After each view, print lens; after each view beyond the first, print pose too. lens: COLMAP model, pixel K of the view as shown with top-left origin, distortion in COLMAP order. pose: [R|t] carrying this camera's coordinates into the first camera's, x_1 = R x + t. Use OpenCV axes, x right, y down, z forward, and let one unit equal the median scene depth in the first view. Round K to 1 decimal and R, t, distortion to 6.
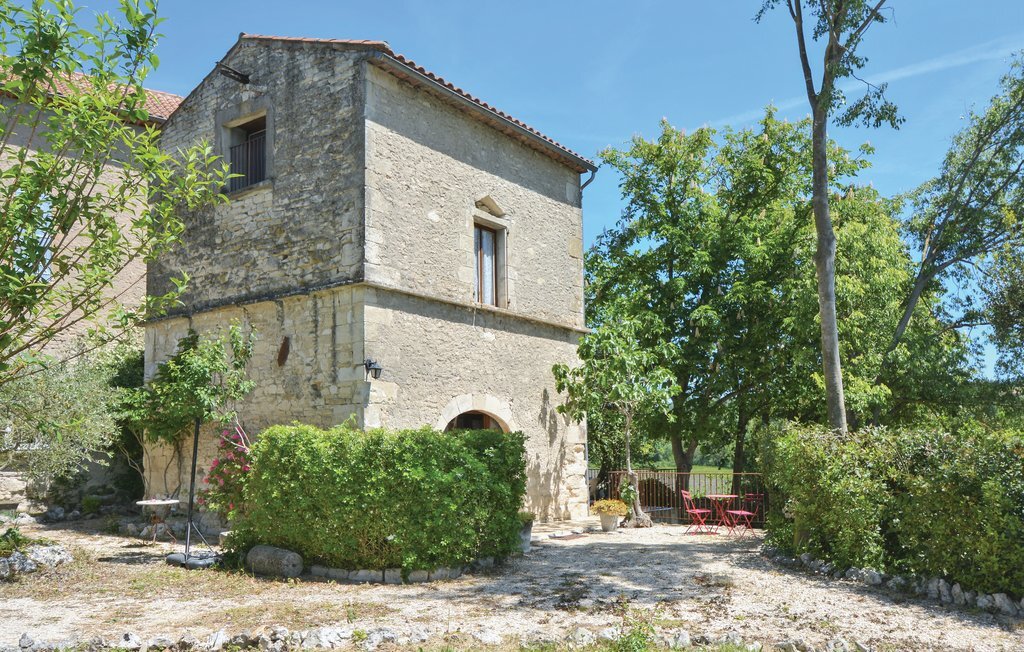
lens RADIAL K [[989.5, 0, 512.0], [0, 989.5, 326.0], [0, 0, 1]] dist [-0.040655, -0.011360]
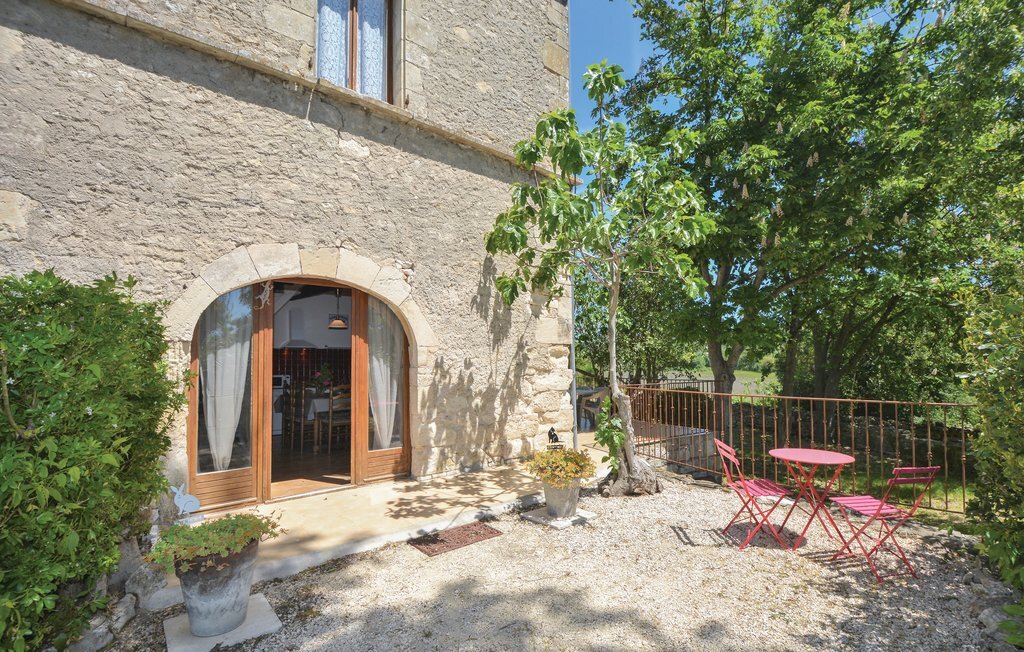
lens RADIAL K [[515.6, 0, 512.0], [0, 515.6, 326.0], [0, 0, 1]] dist [0.014251, -0.026081]
pose [[0.975601, -0.004978, -0.219495, 0.135352], [0.018694, 0.997996, 0.060460, 0.099769], [0.218755, -0.063088, 0.973738, 0.766541]]
